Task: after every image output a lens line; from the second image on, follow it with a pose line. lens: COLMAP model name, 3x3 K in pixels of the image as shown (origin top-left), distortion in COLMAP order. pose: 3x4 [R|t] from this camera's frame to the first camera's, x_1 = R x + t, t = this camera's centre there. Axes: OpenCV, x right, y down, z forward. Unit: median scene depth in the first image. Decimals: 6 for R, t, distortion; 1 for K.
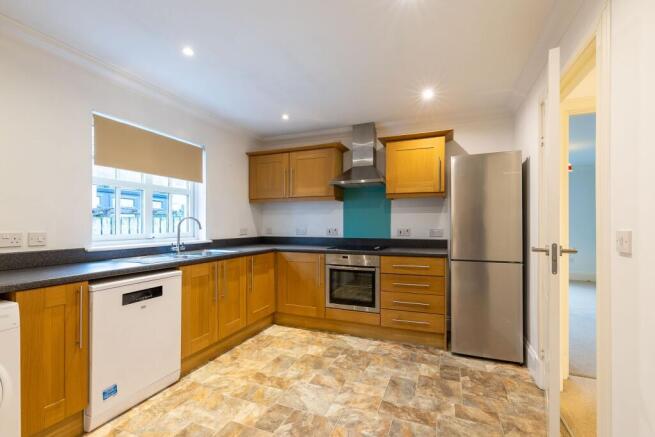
lens RADIAL K [[298.3, 0, 328.4], [0, 298.3, 222.5], [0, 0, 1]] dist [0.000062, 0.000169]
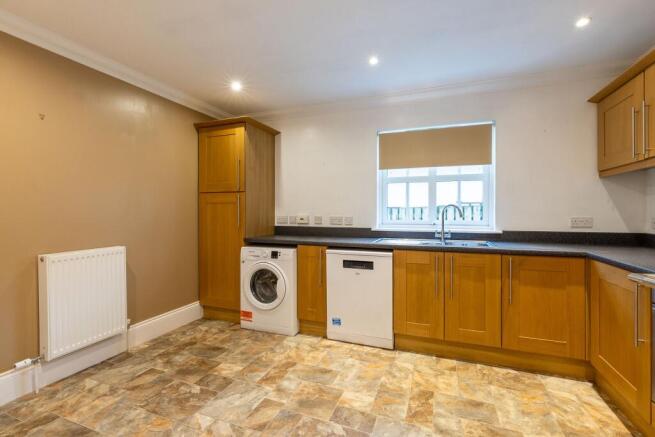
lens RADIAL K [[287.0, 0, 329.1], [0, 287.0, 214.1], [0, 0, 1]] dist [0.000279, 0.000064]
pose [[0.013802, 0.006343, -0.999885, 0.528166], [0.005287, 0.999965, 0.006416, 0.006144], [0.999891, -0.005375, 0.013768, 0.680544]]
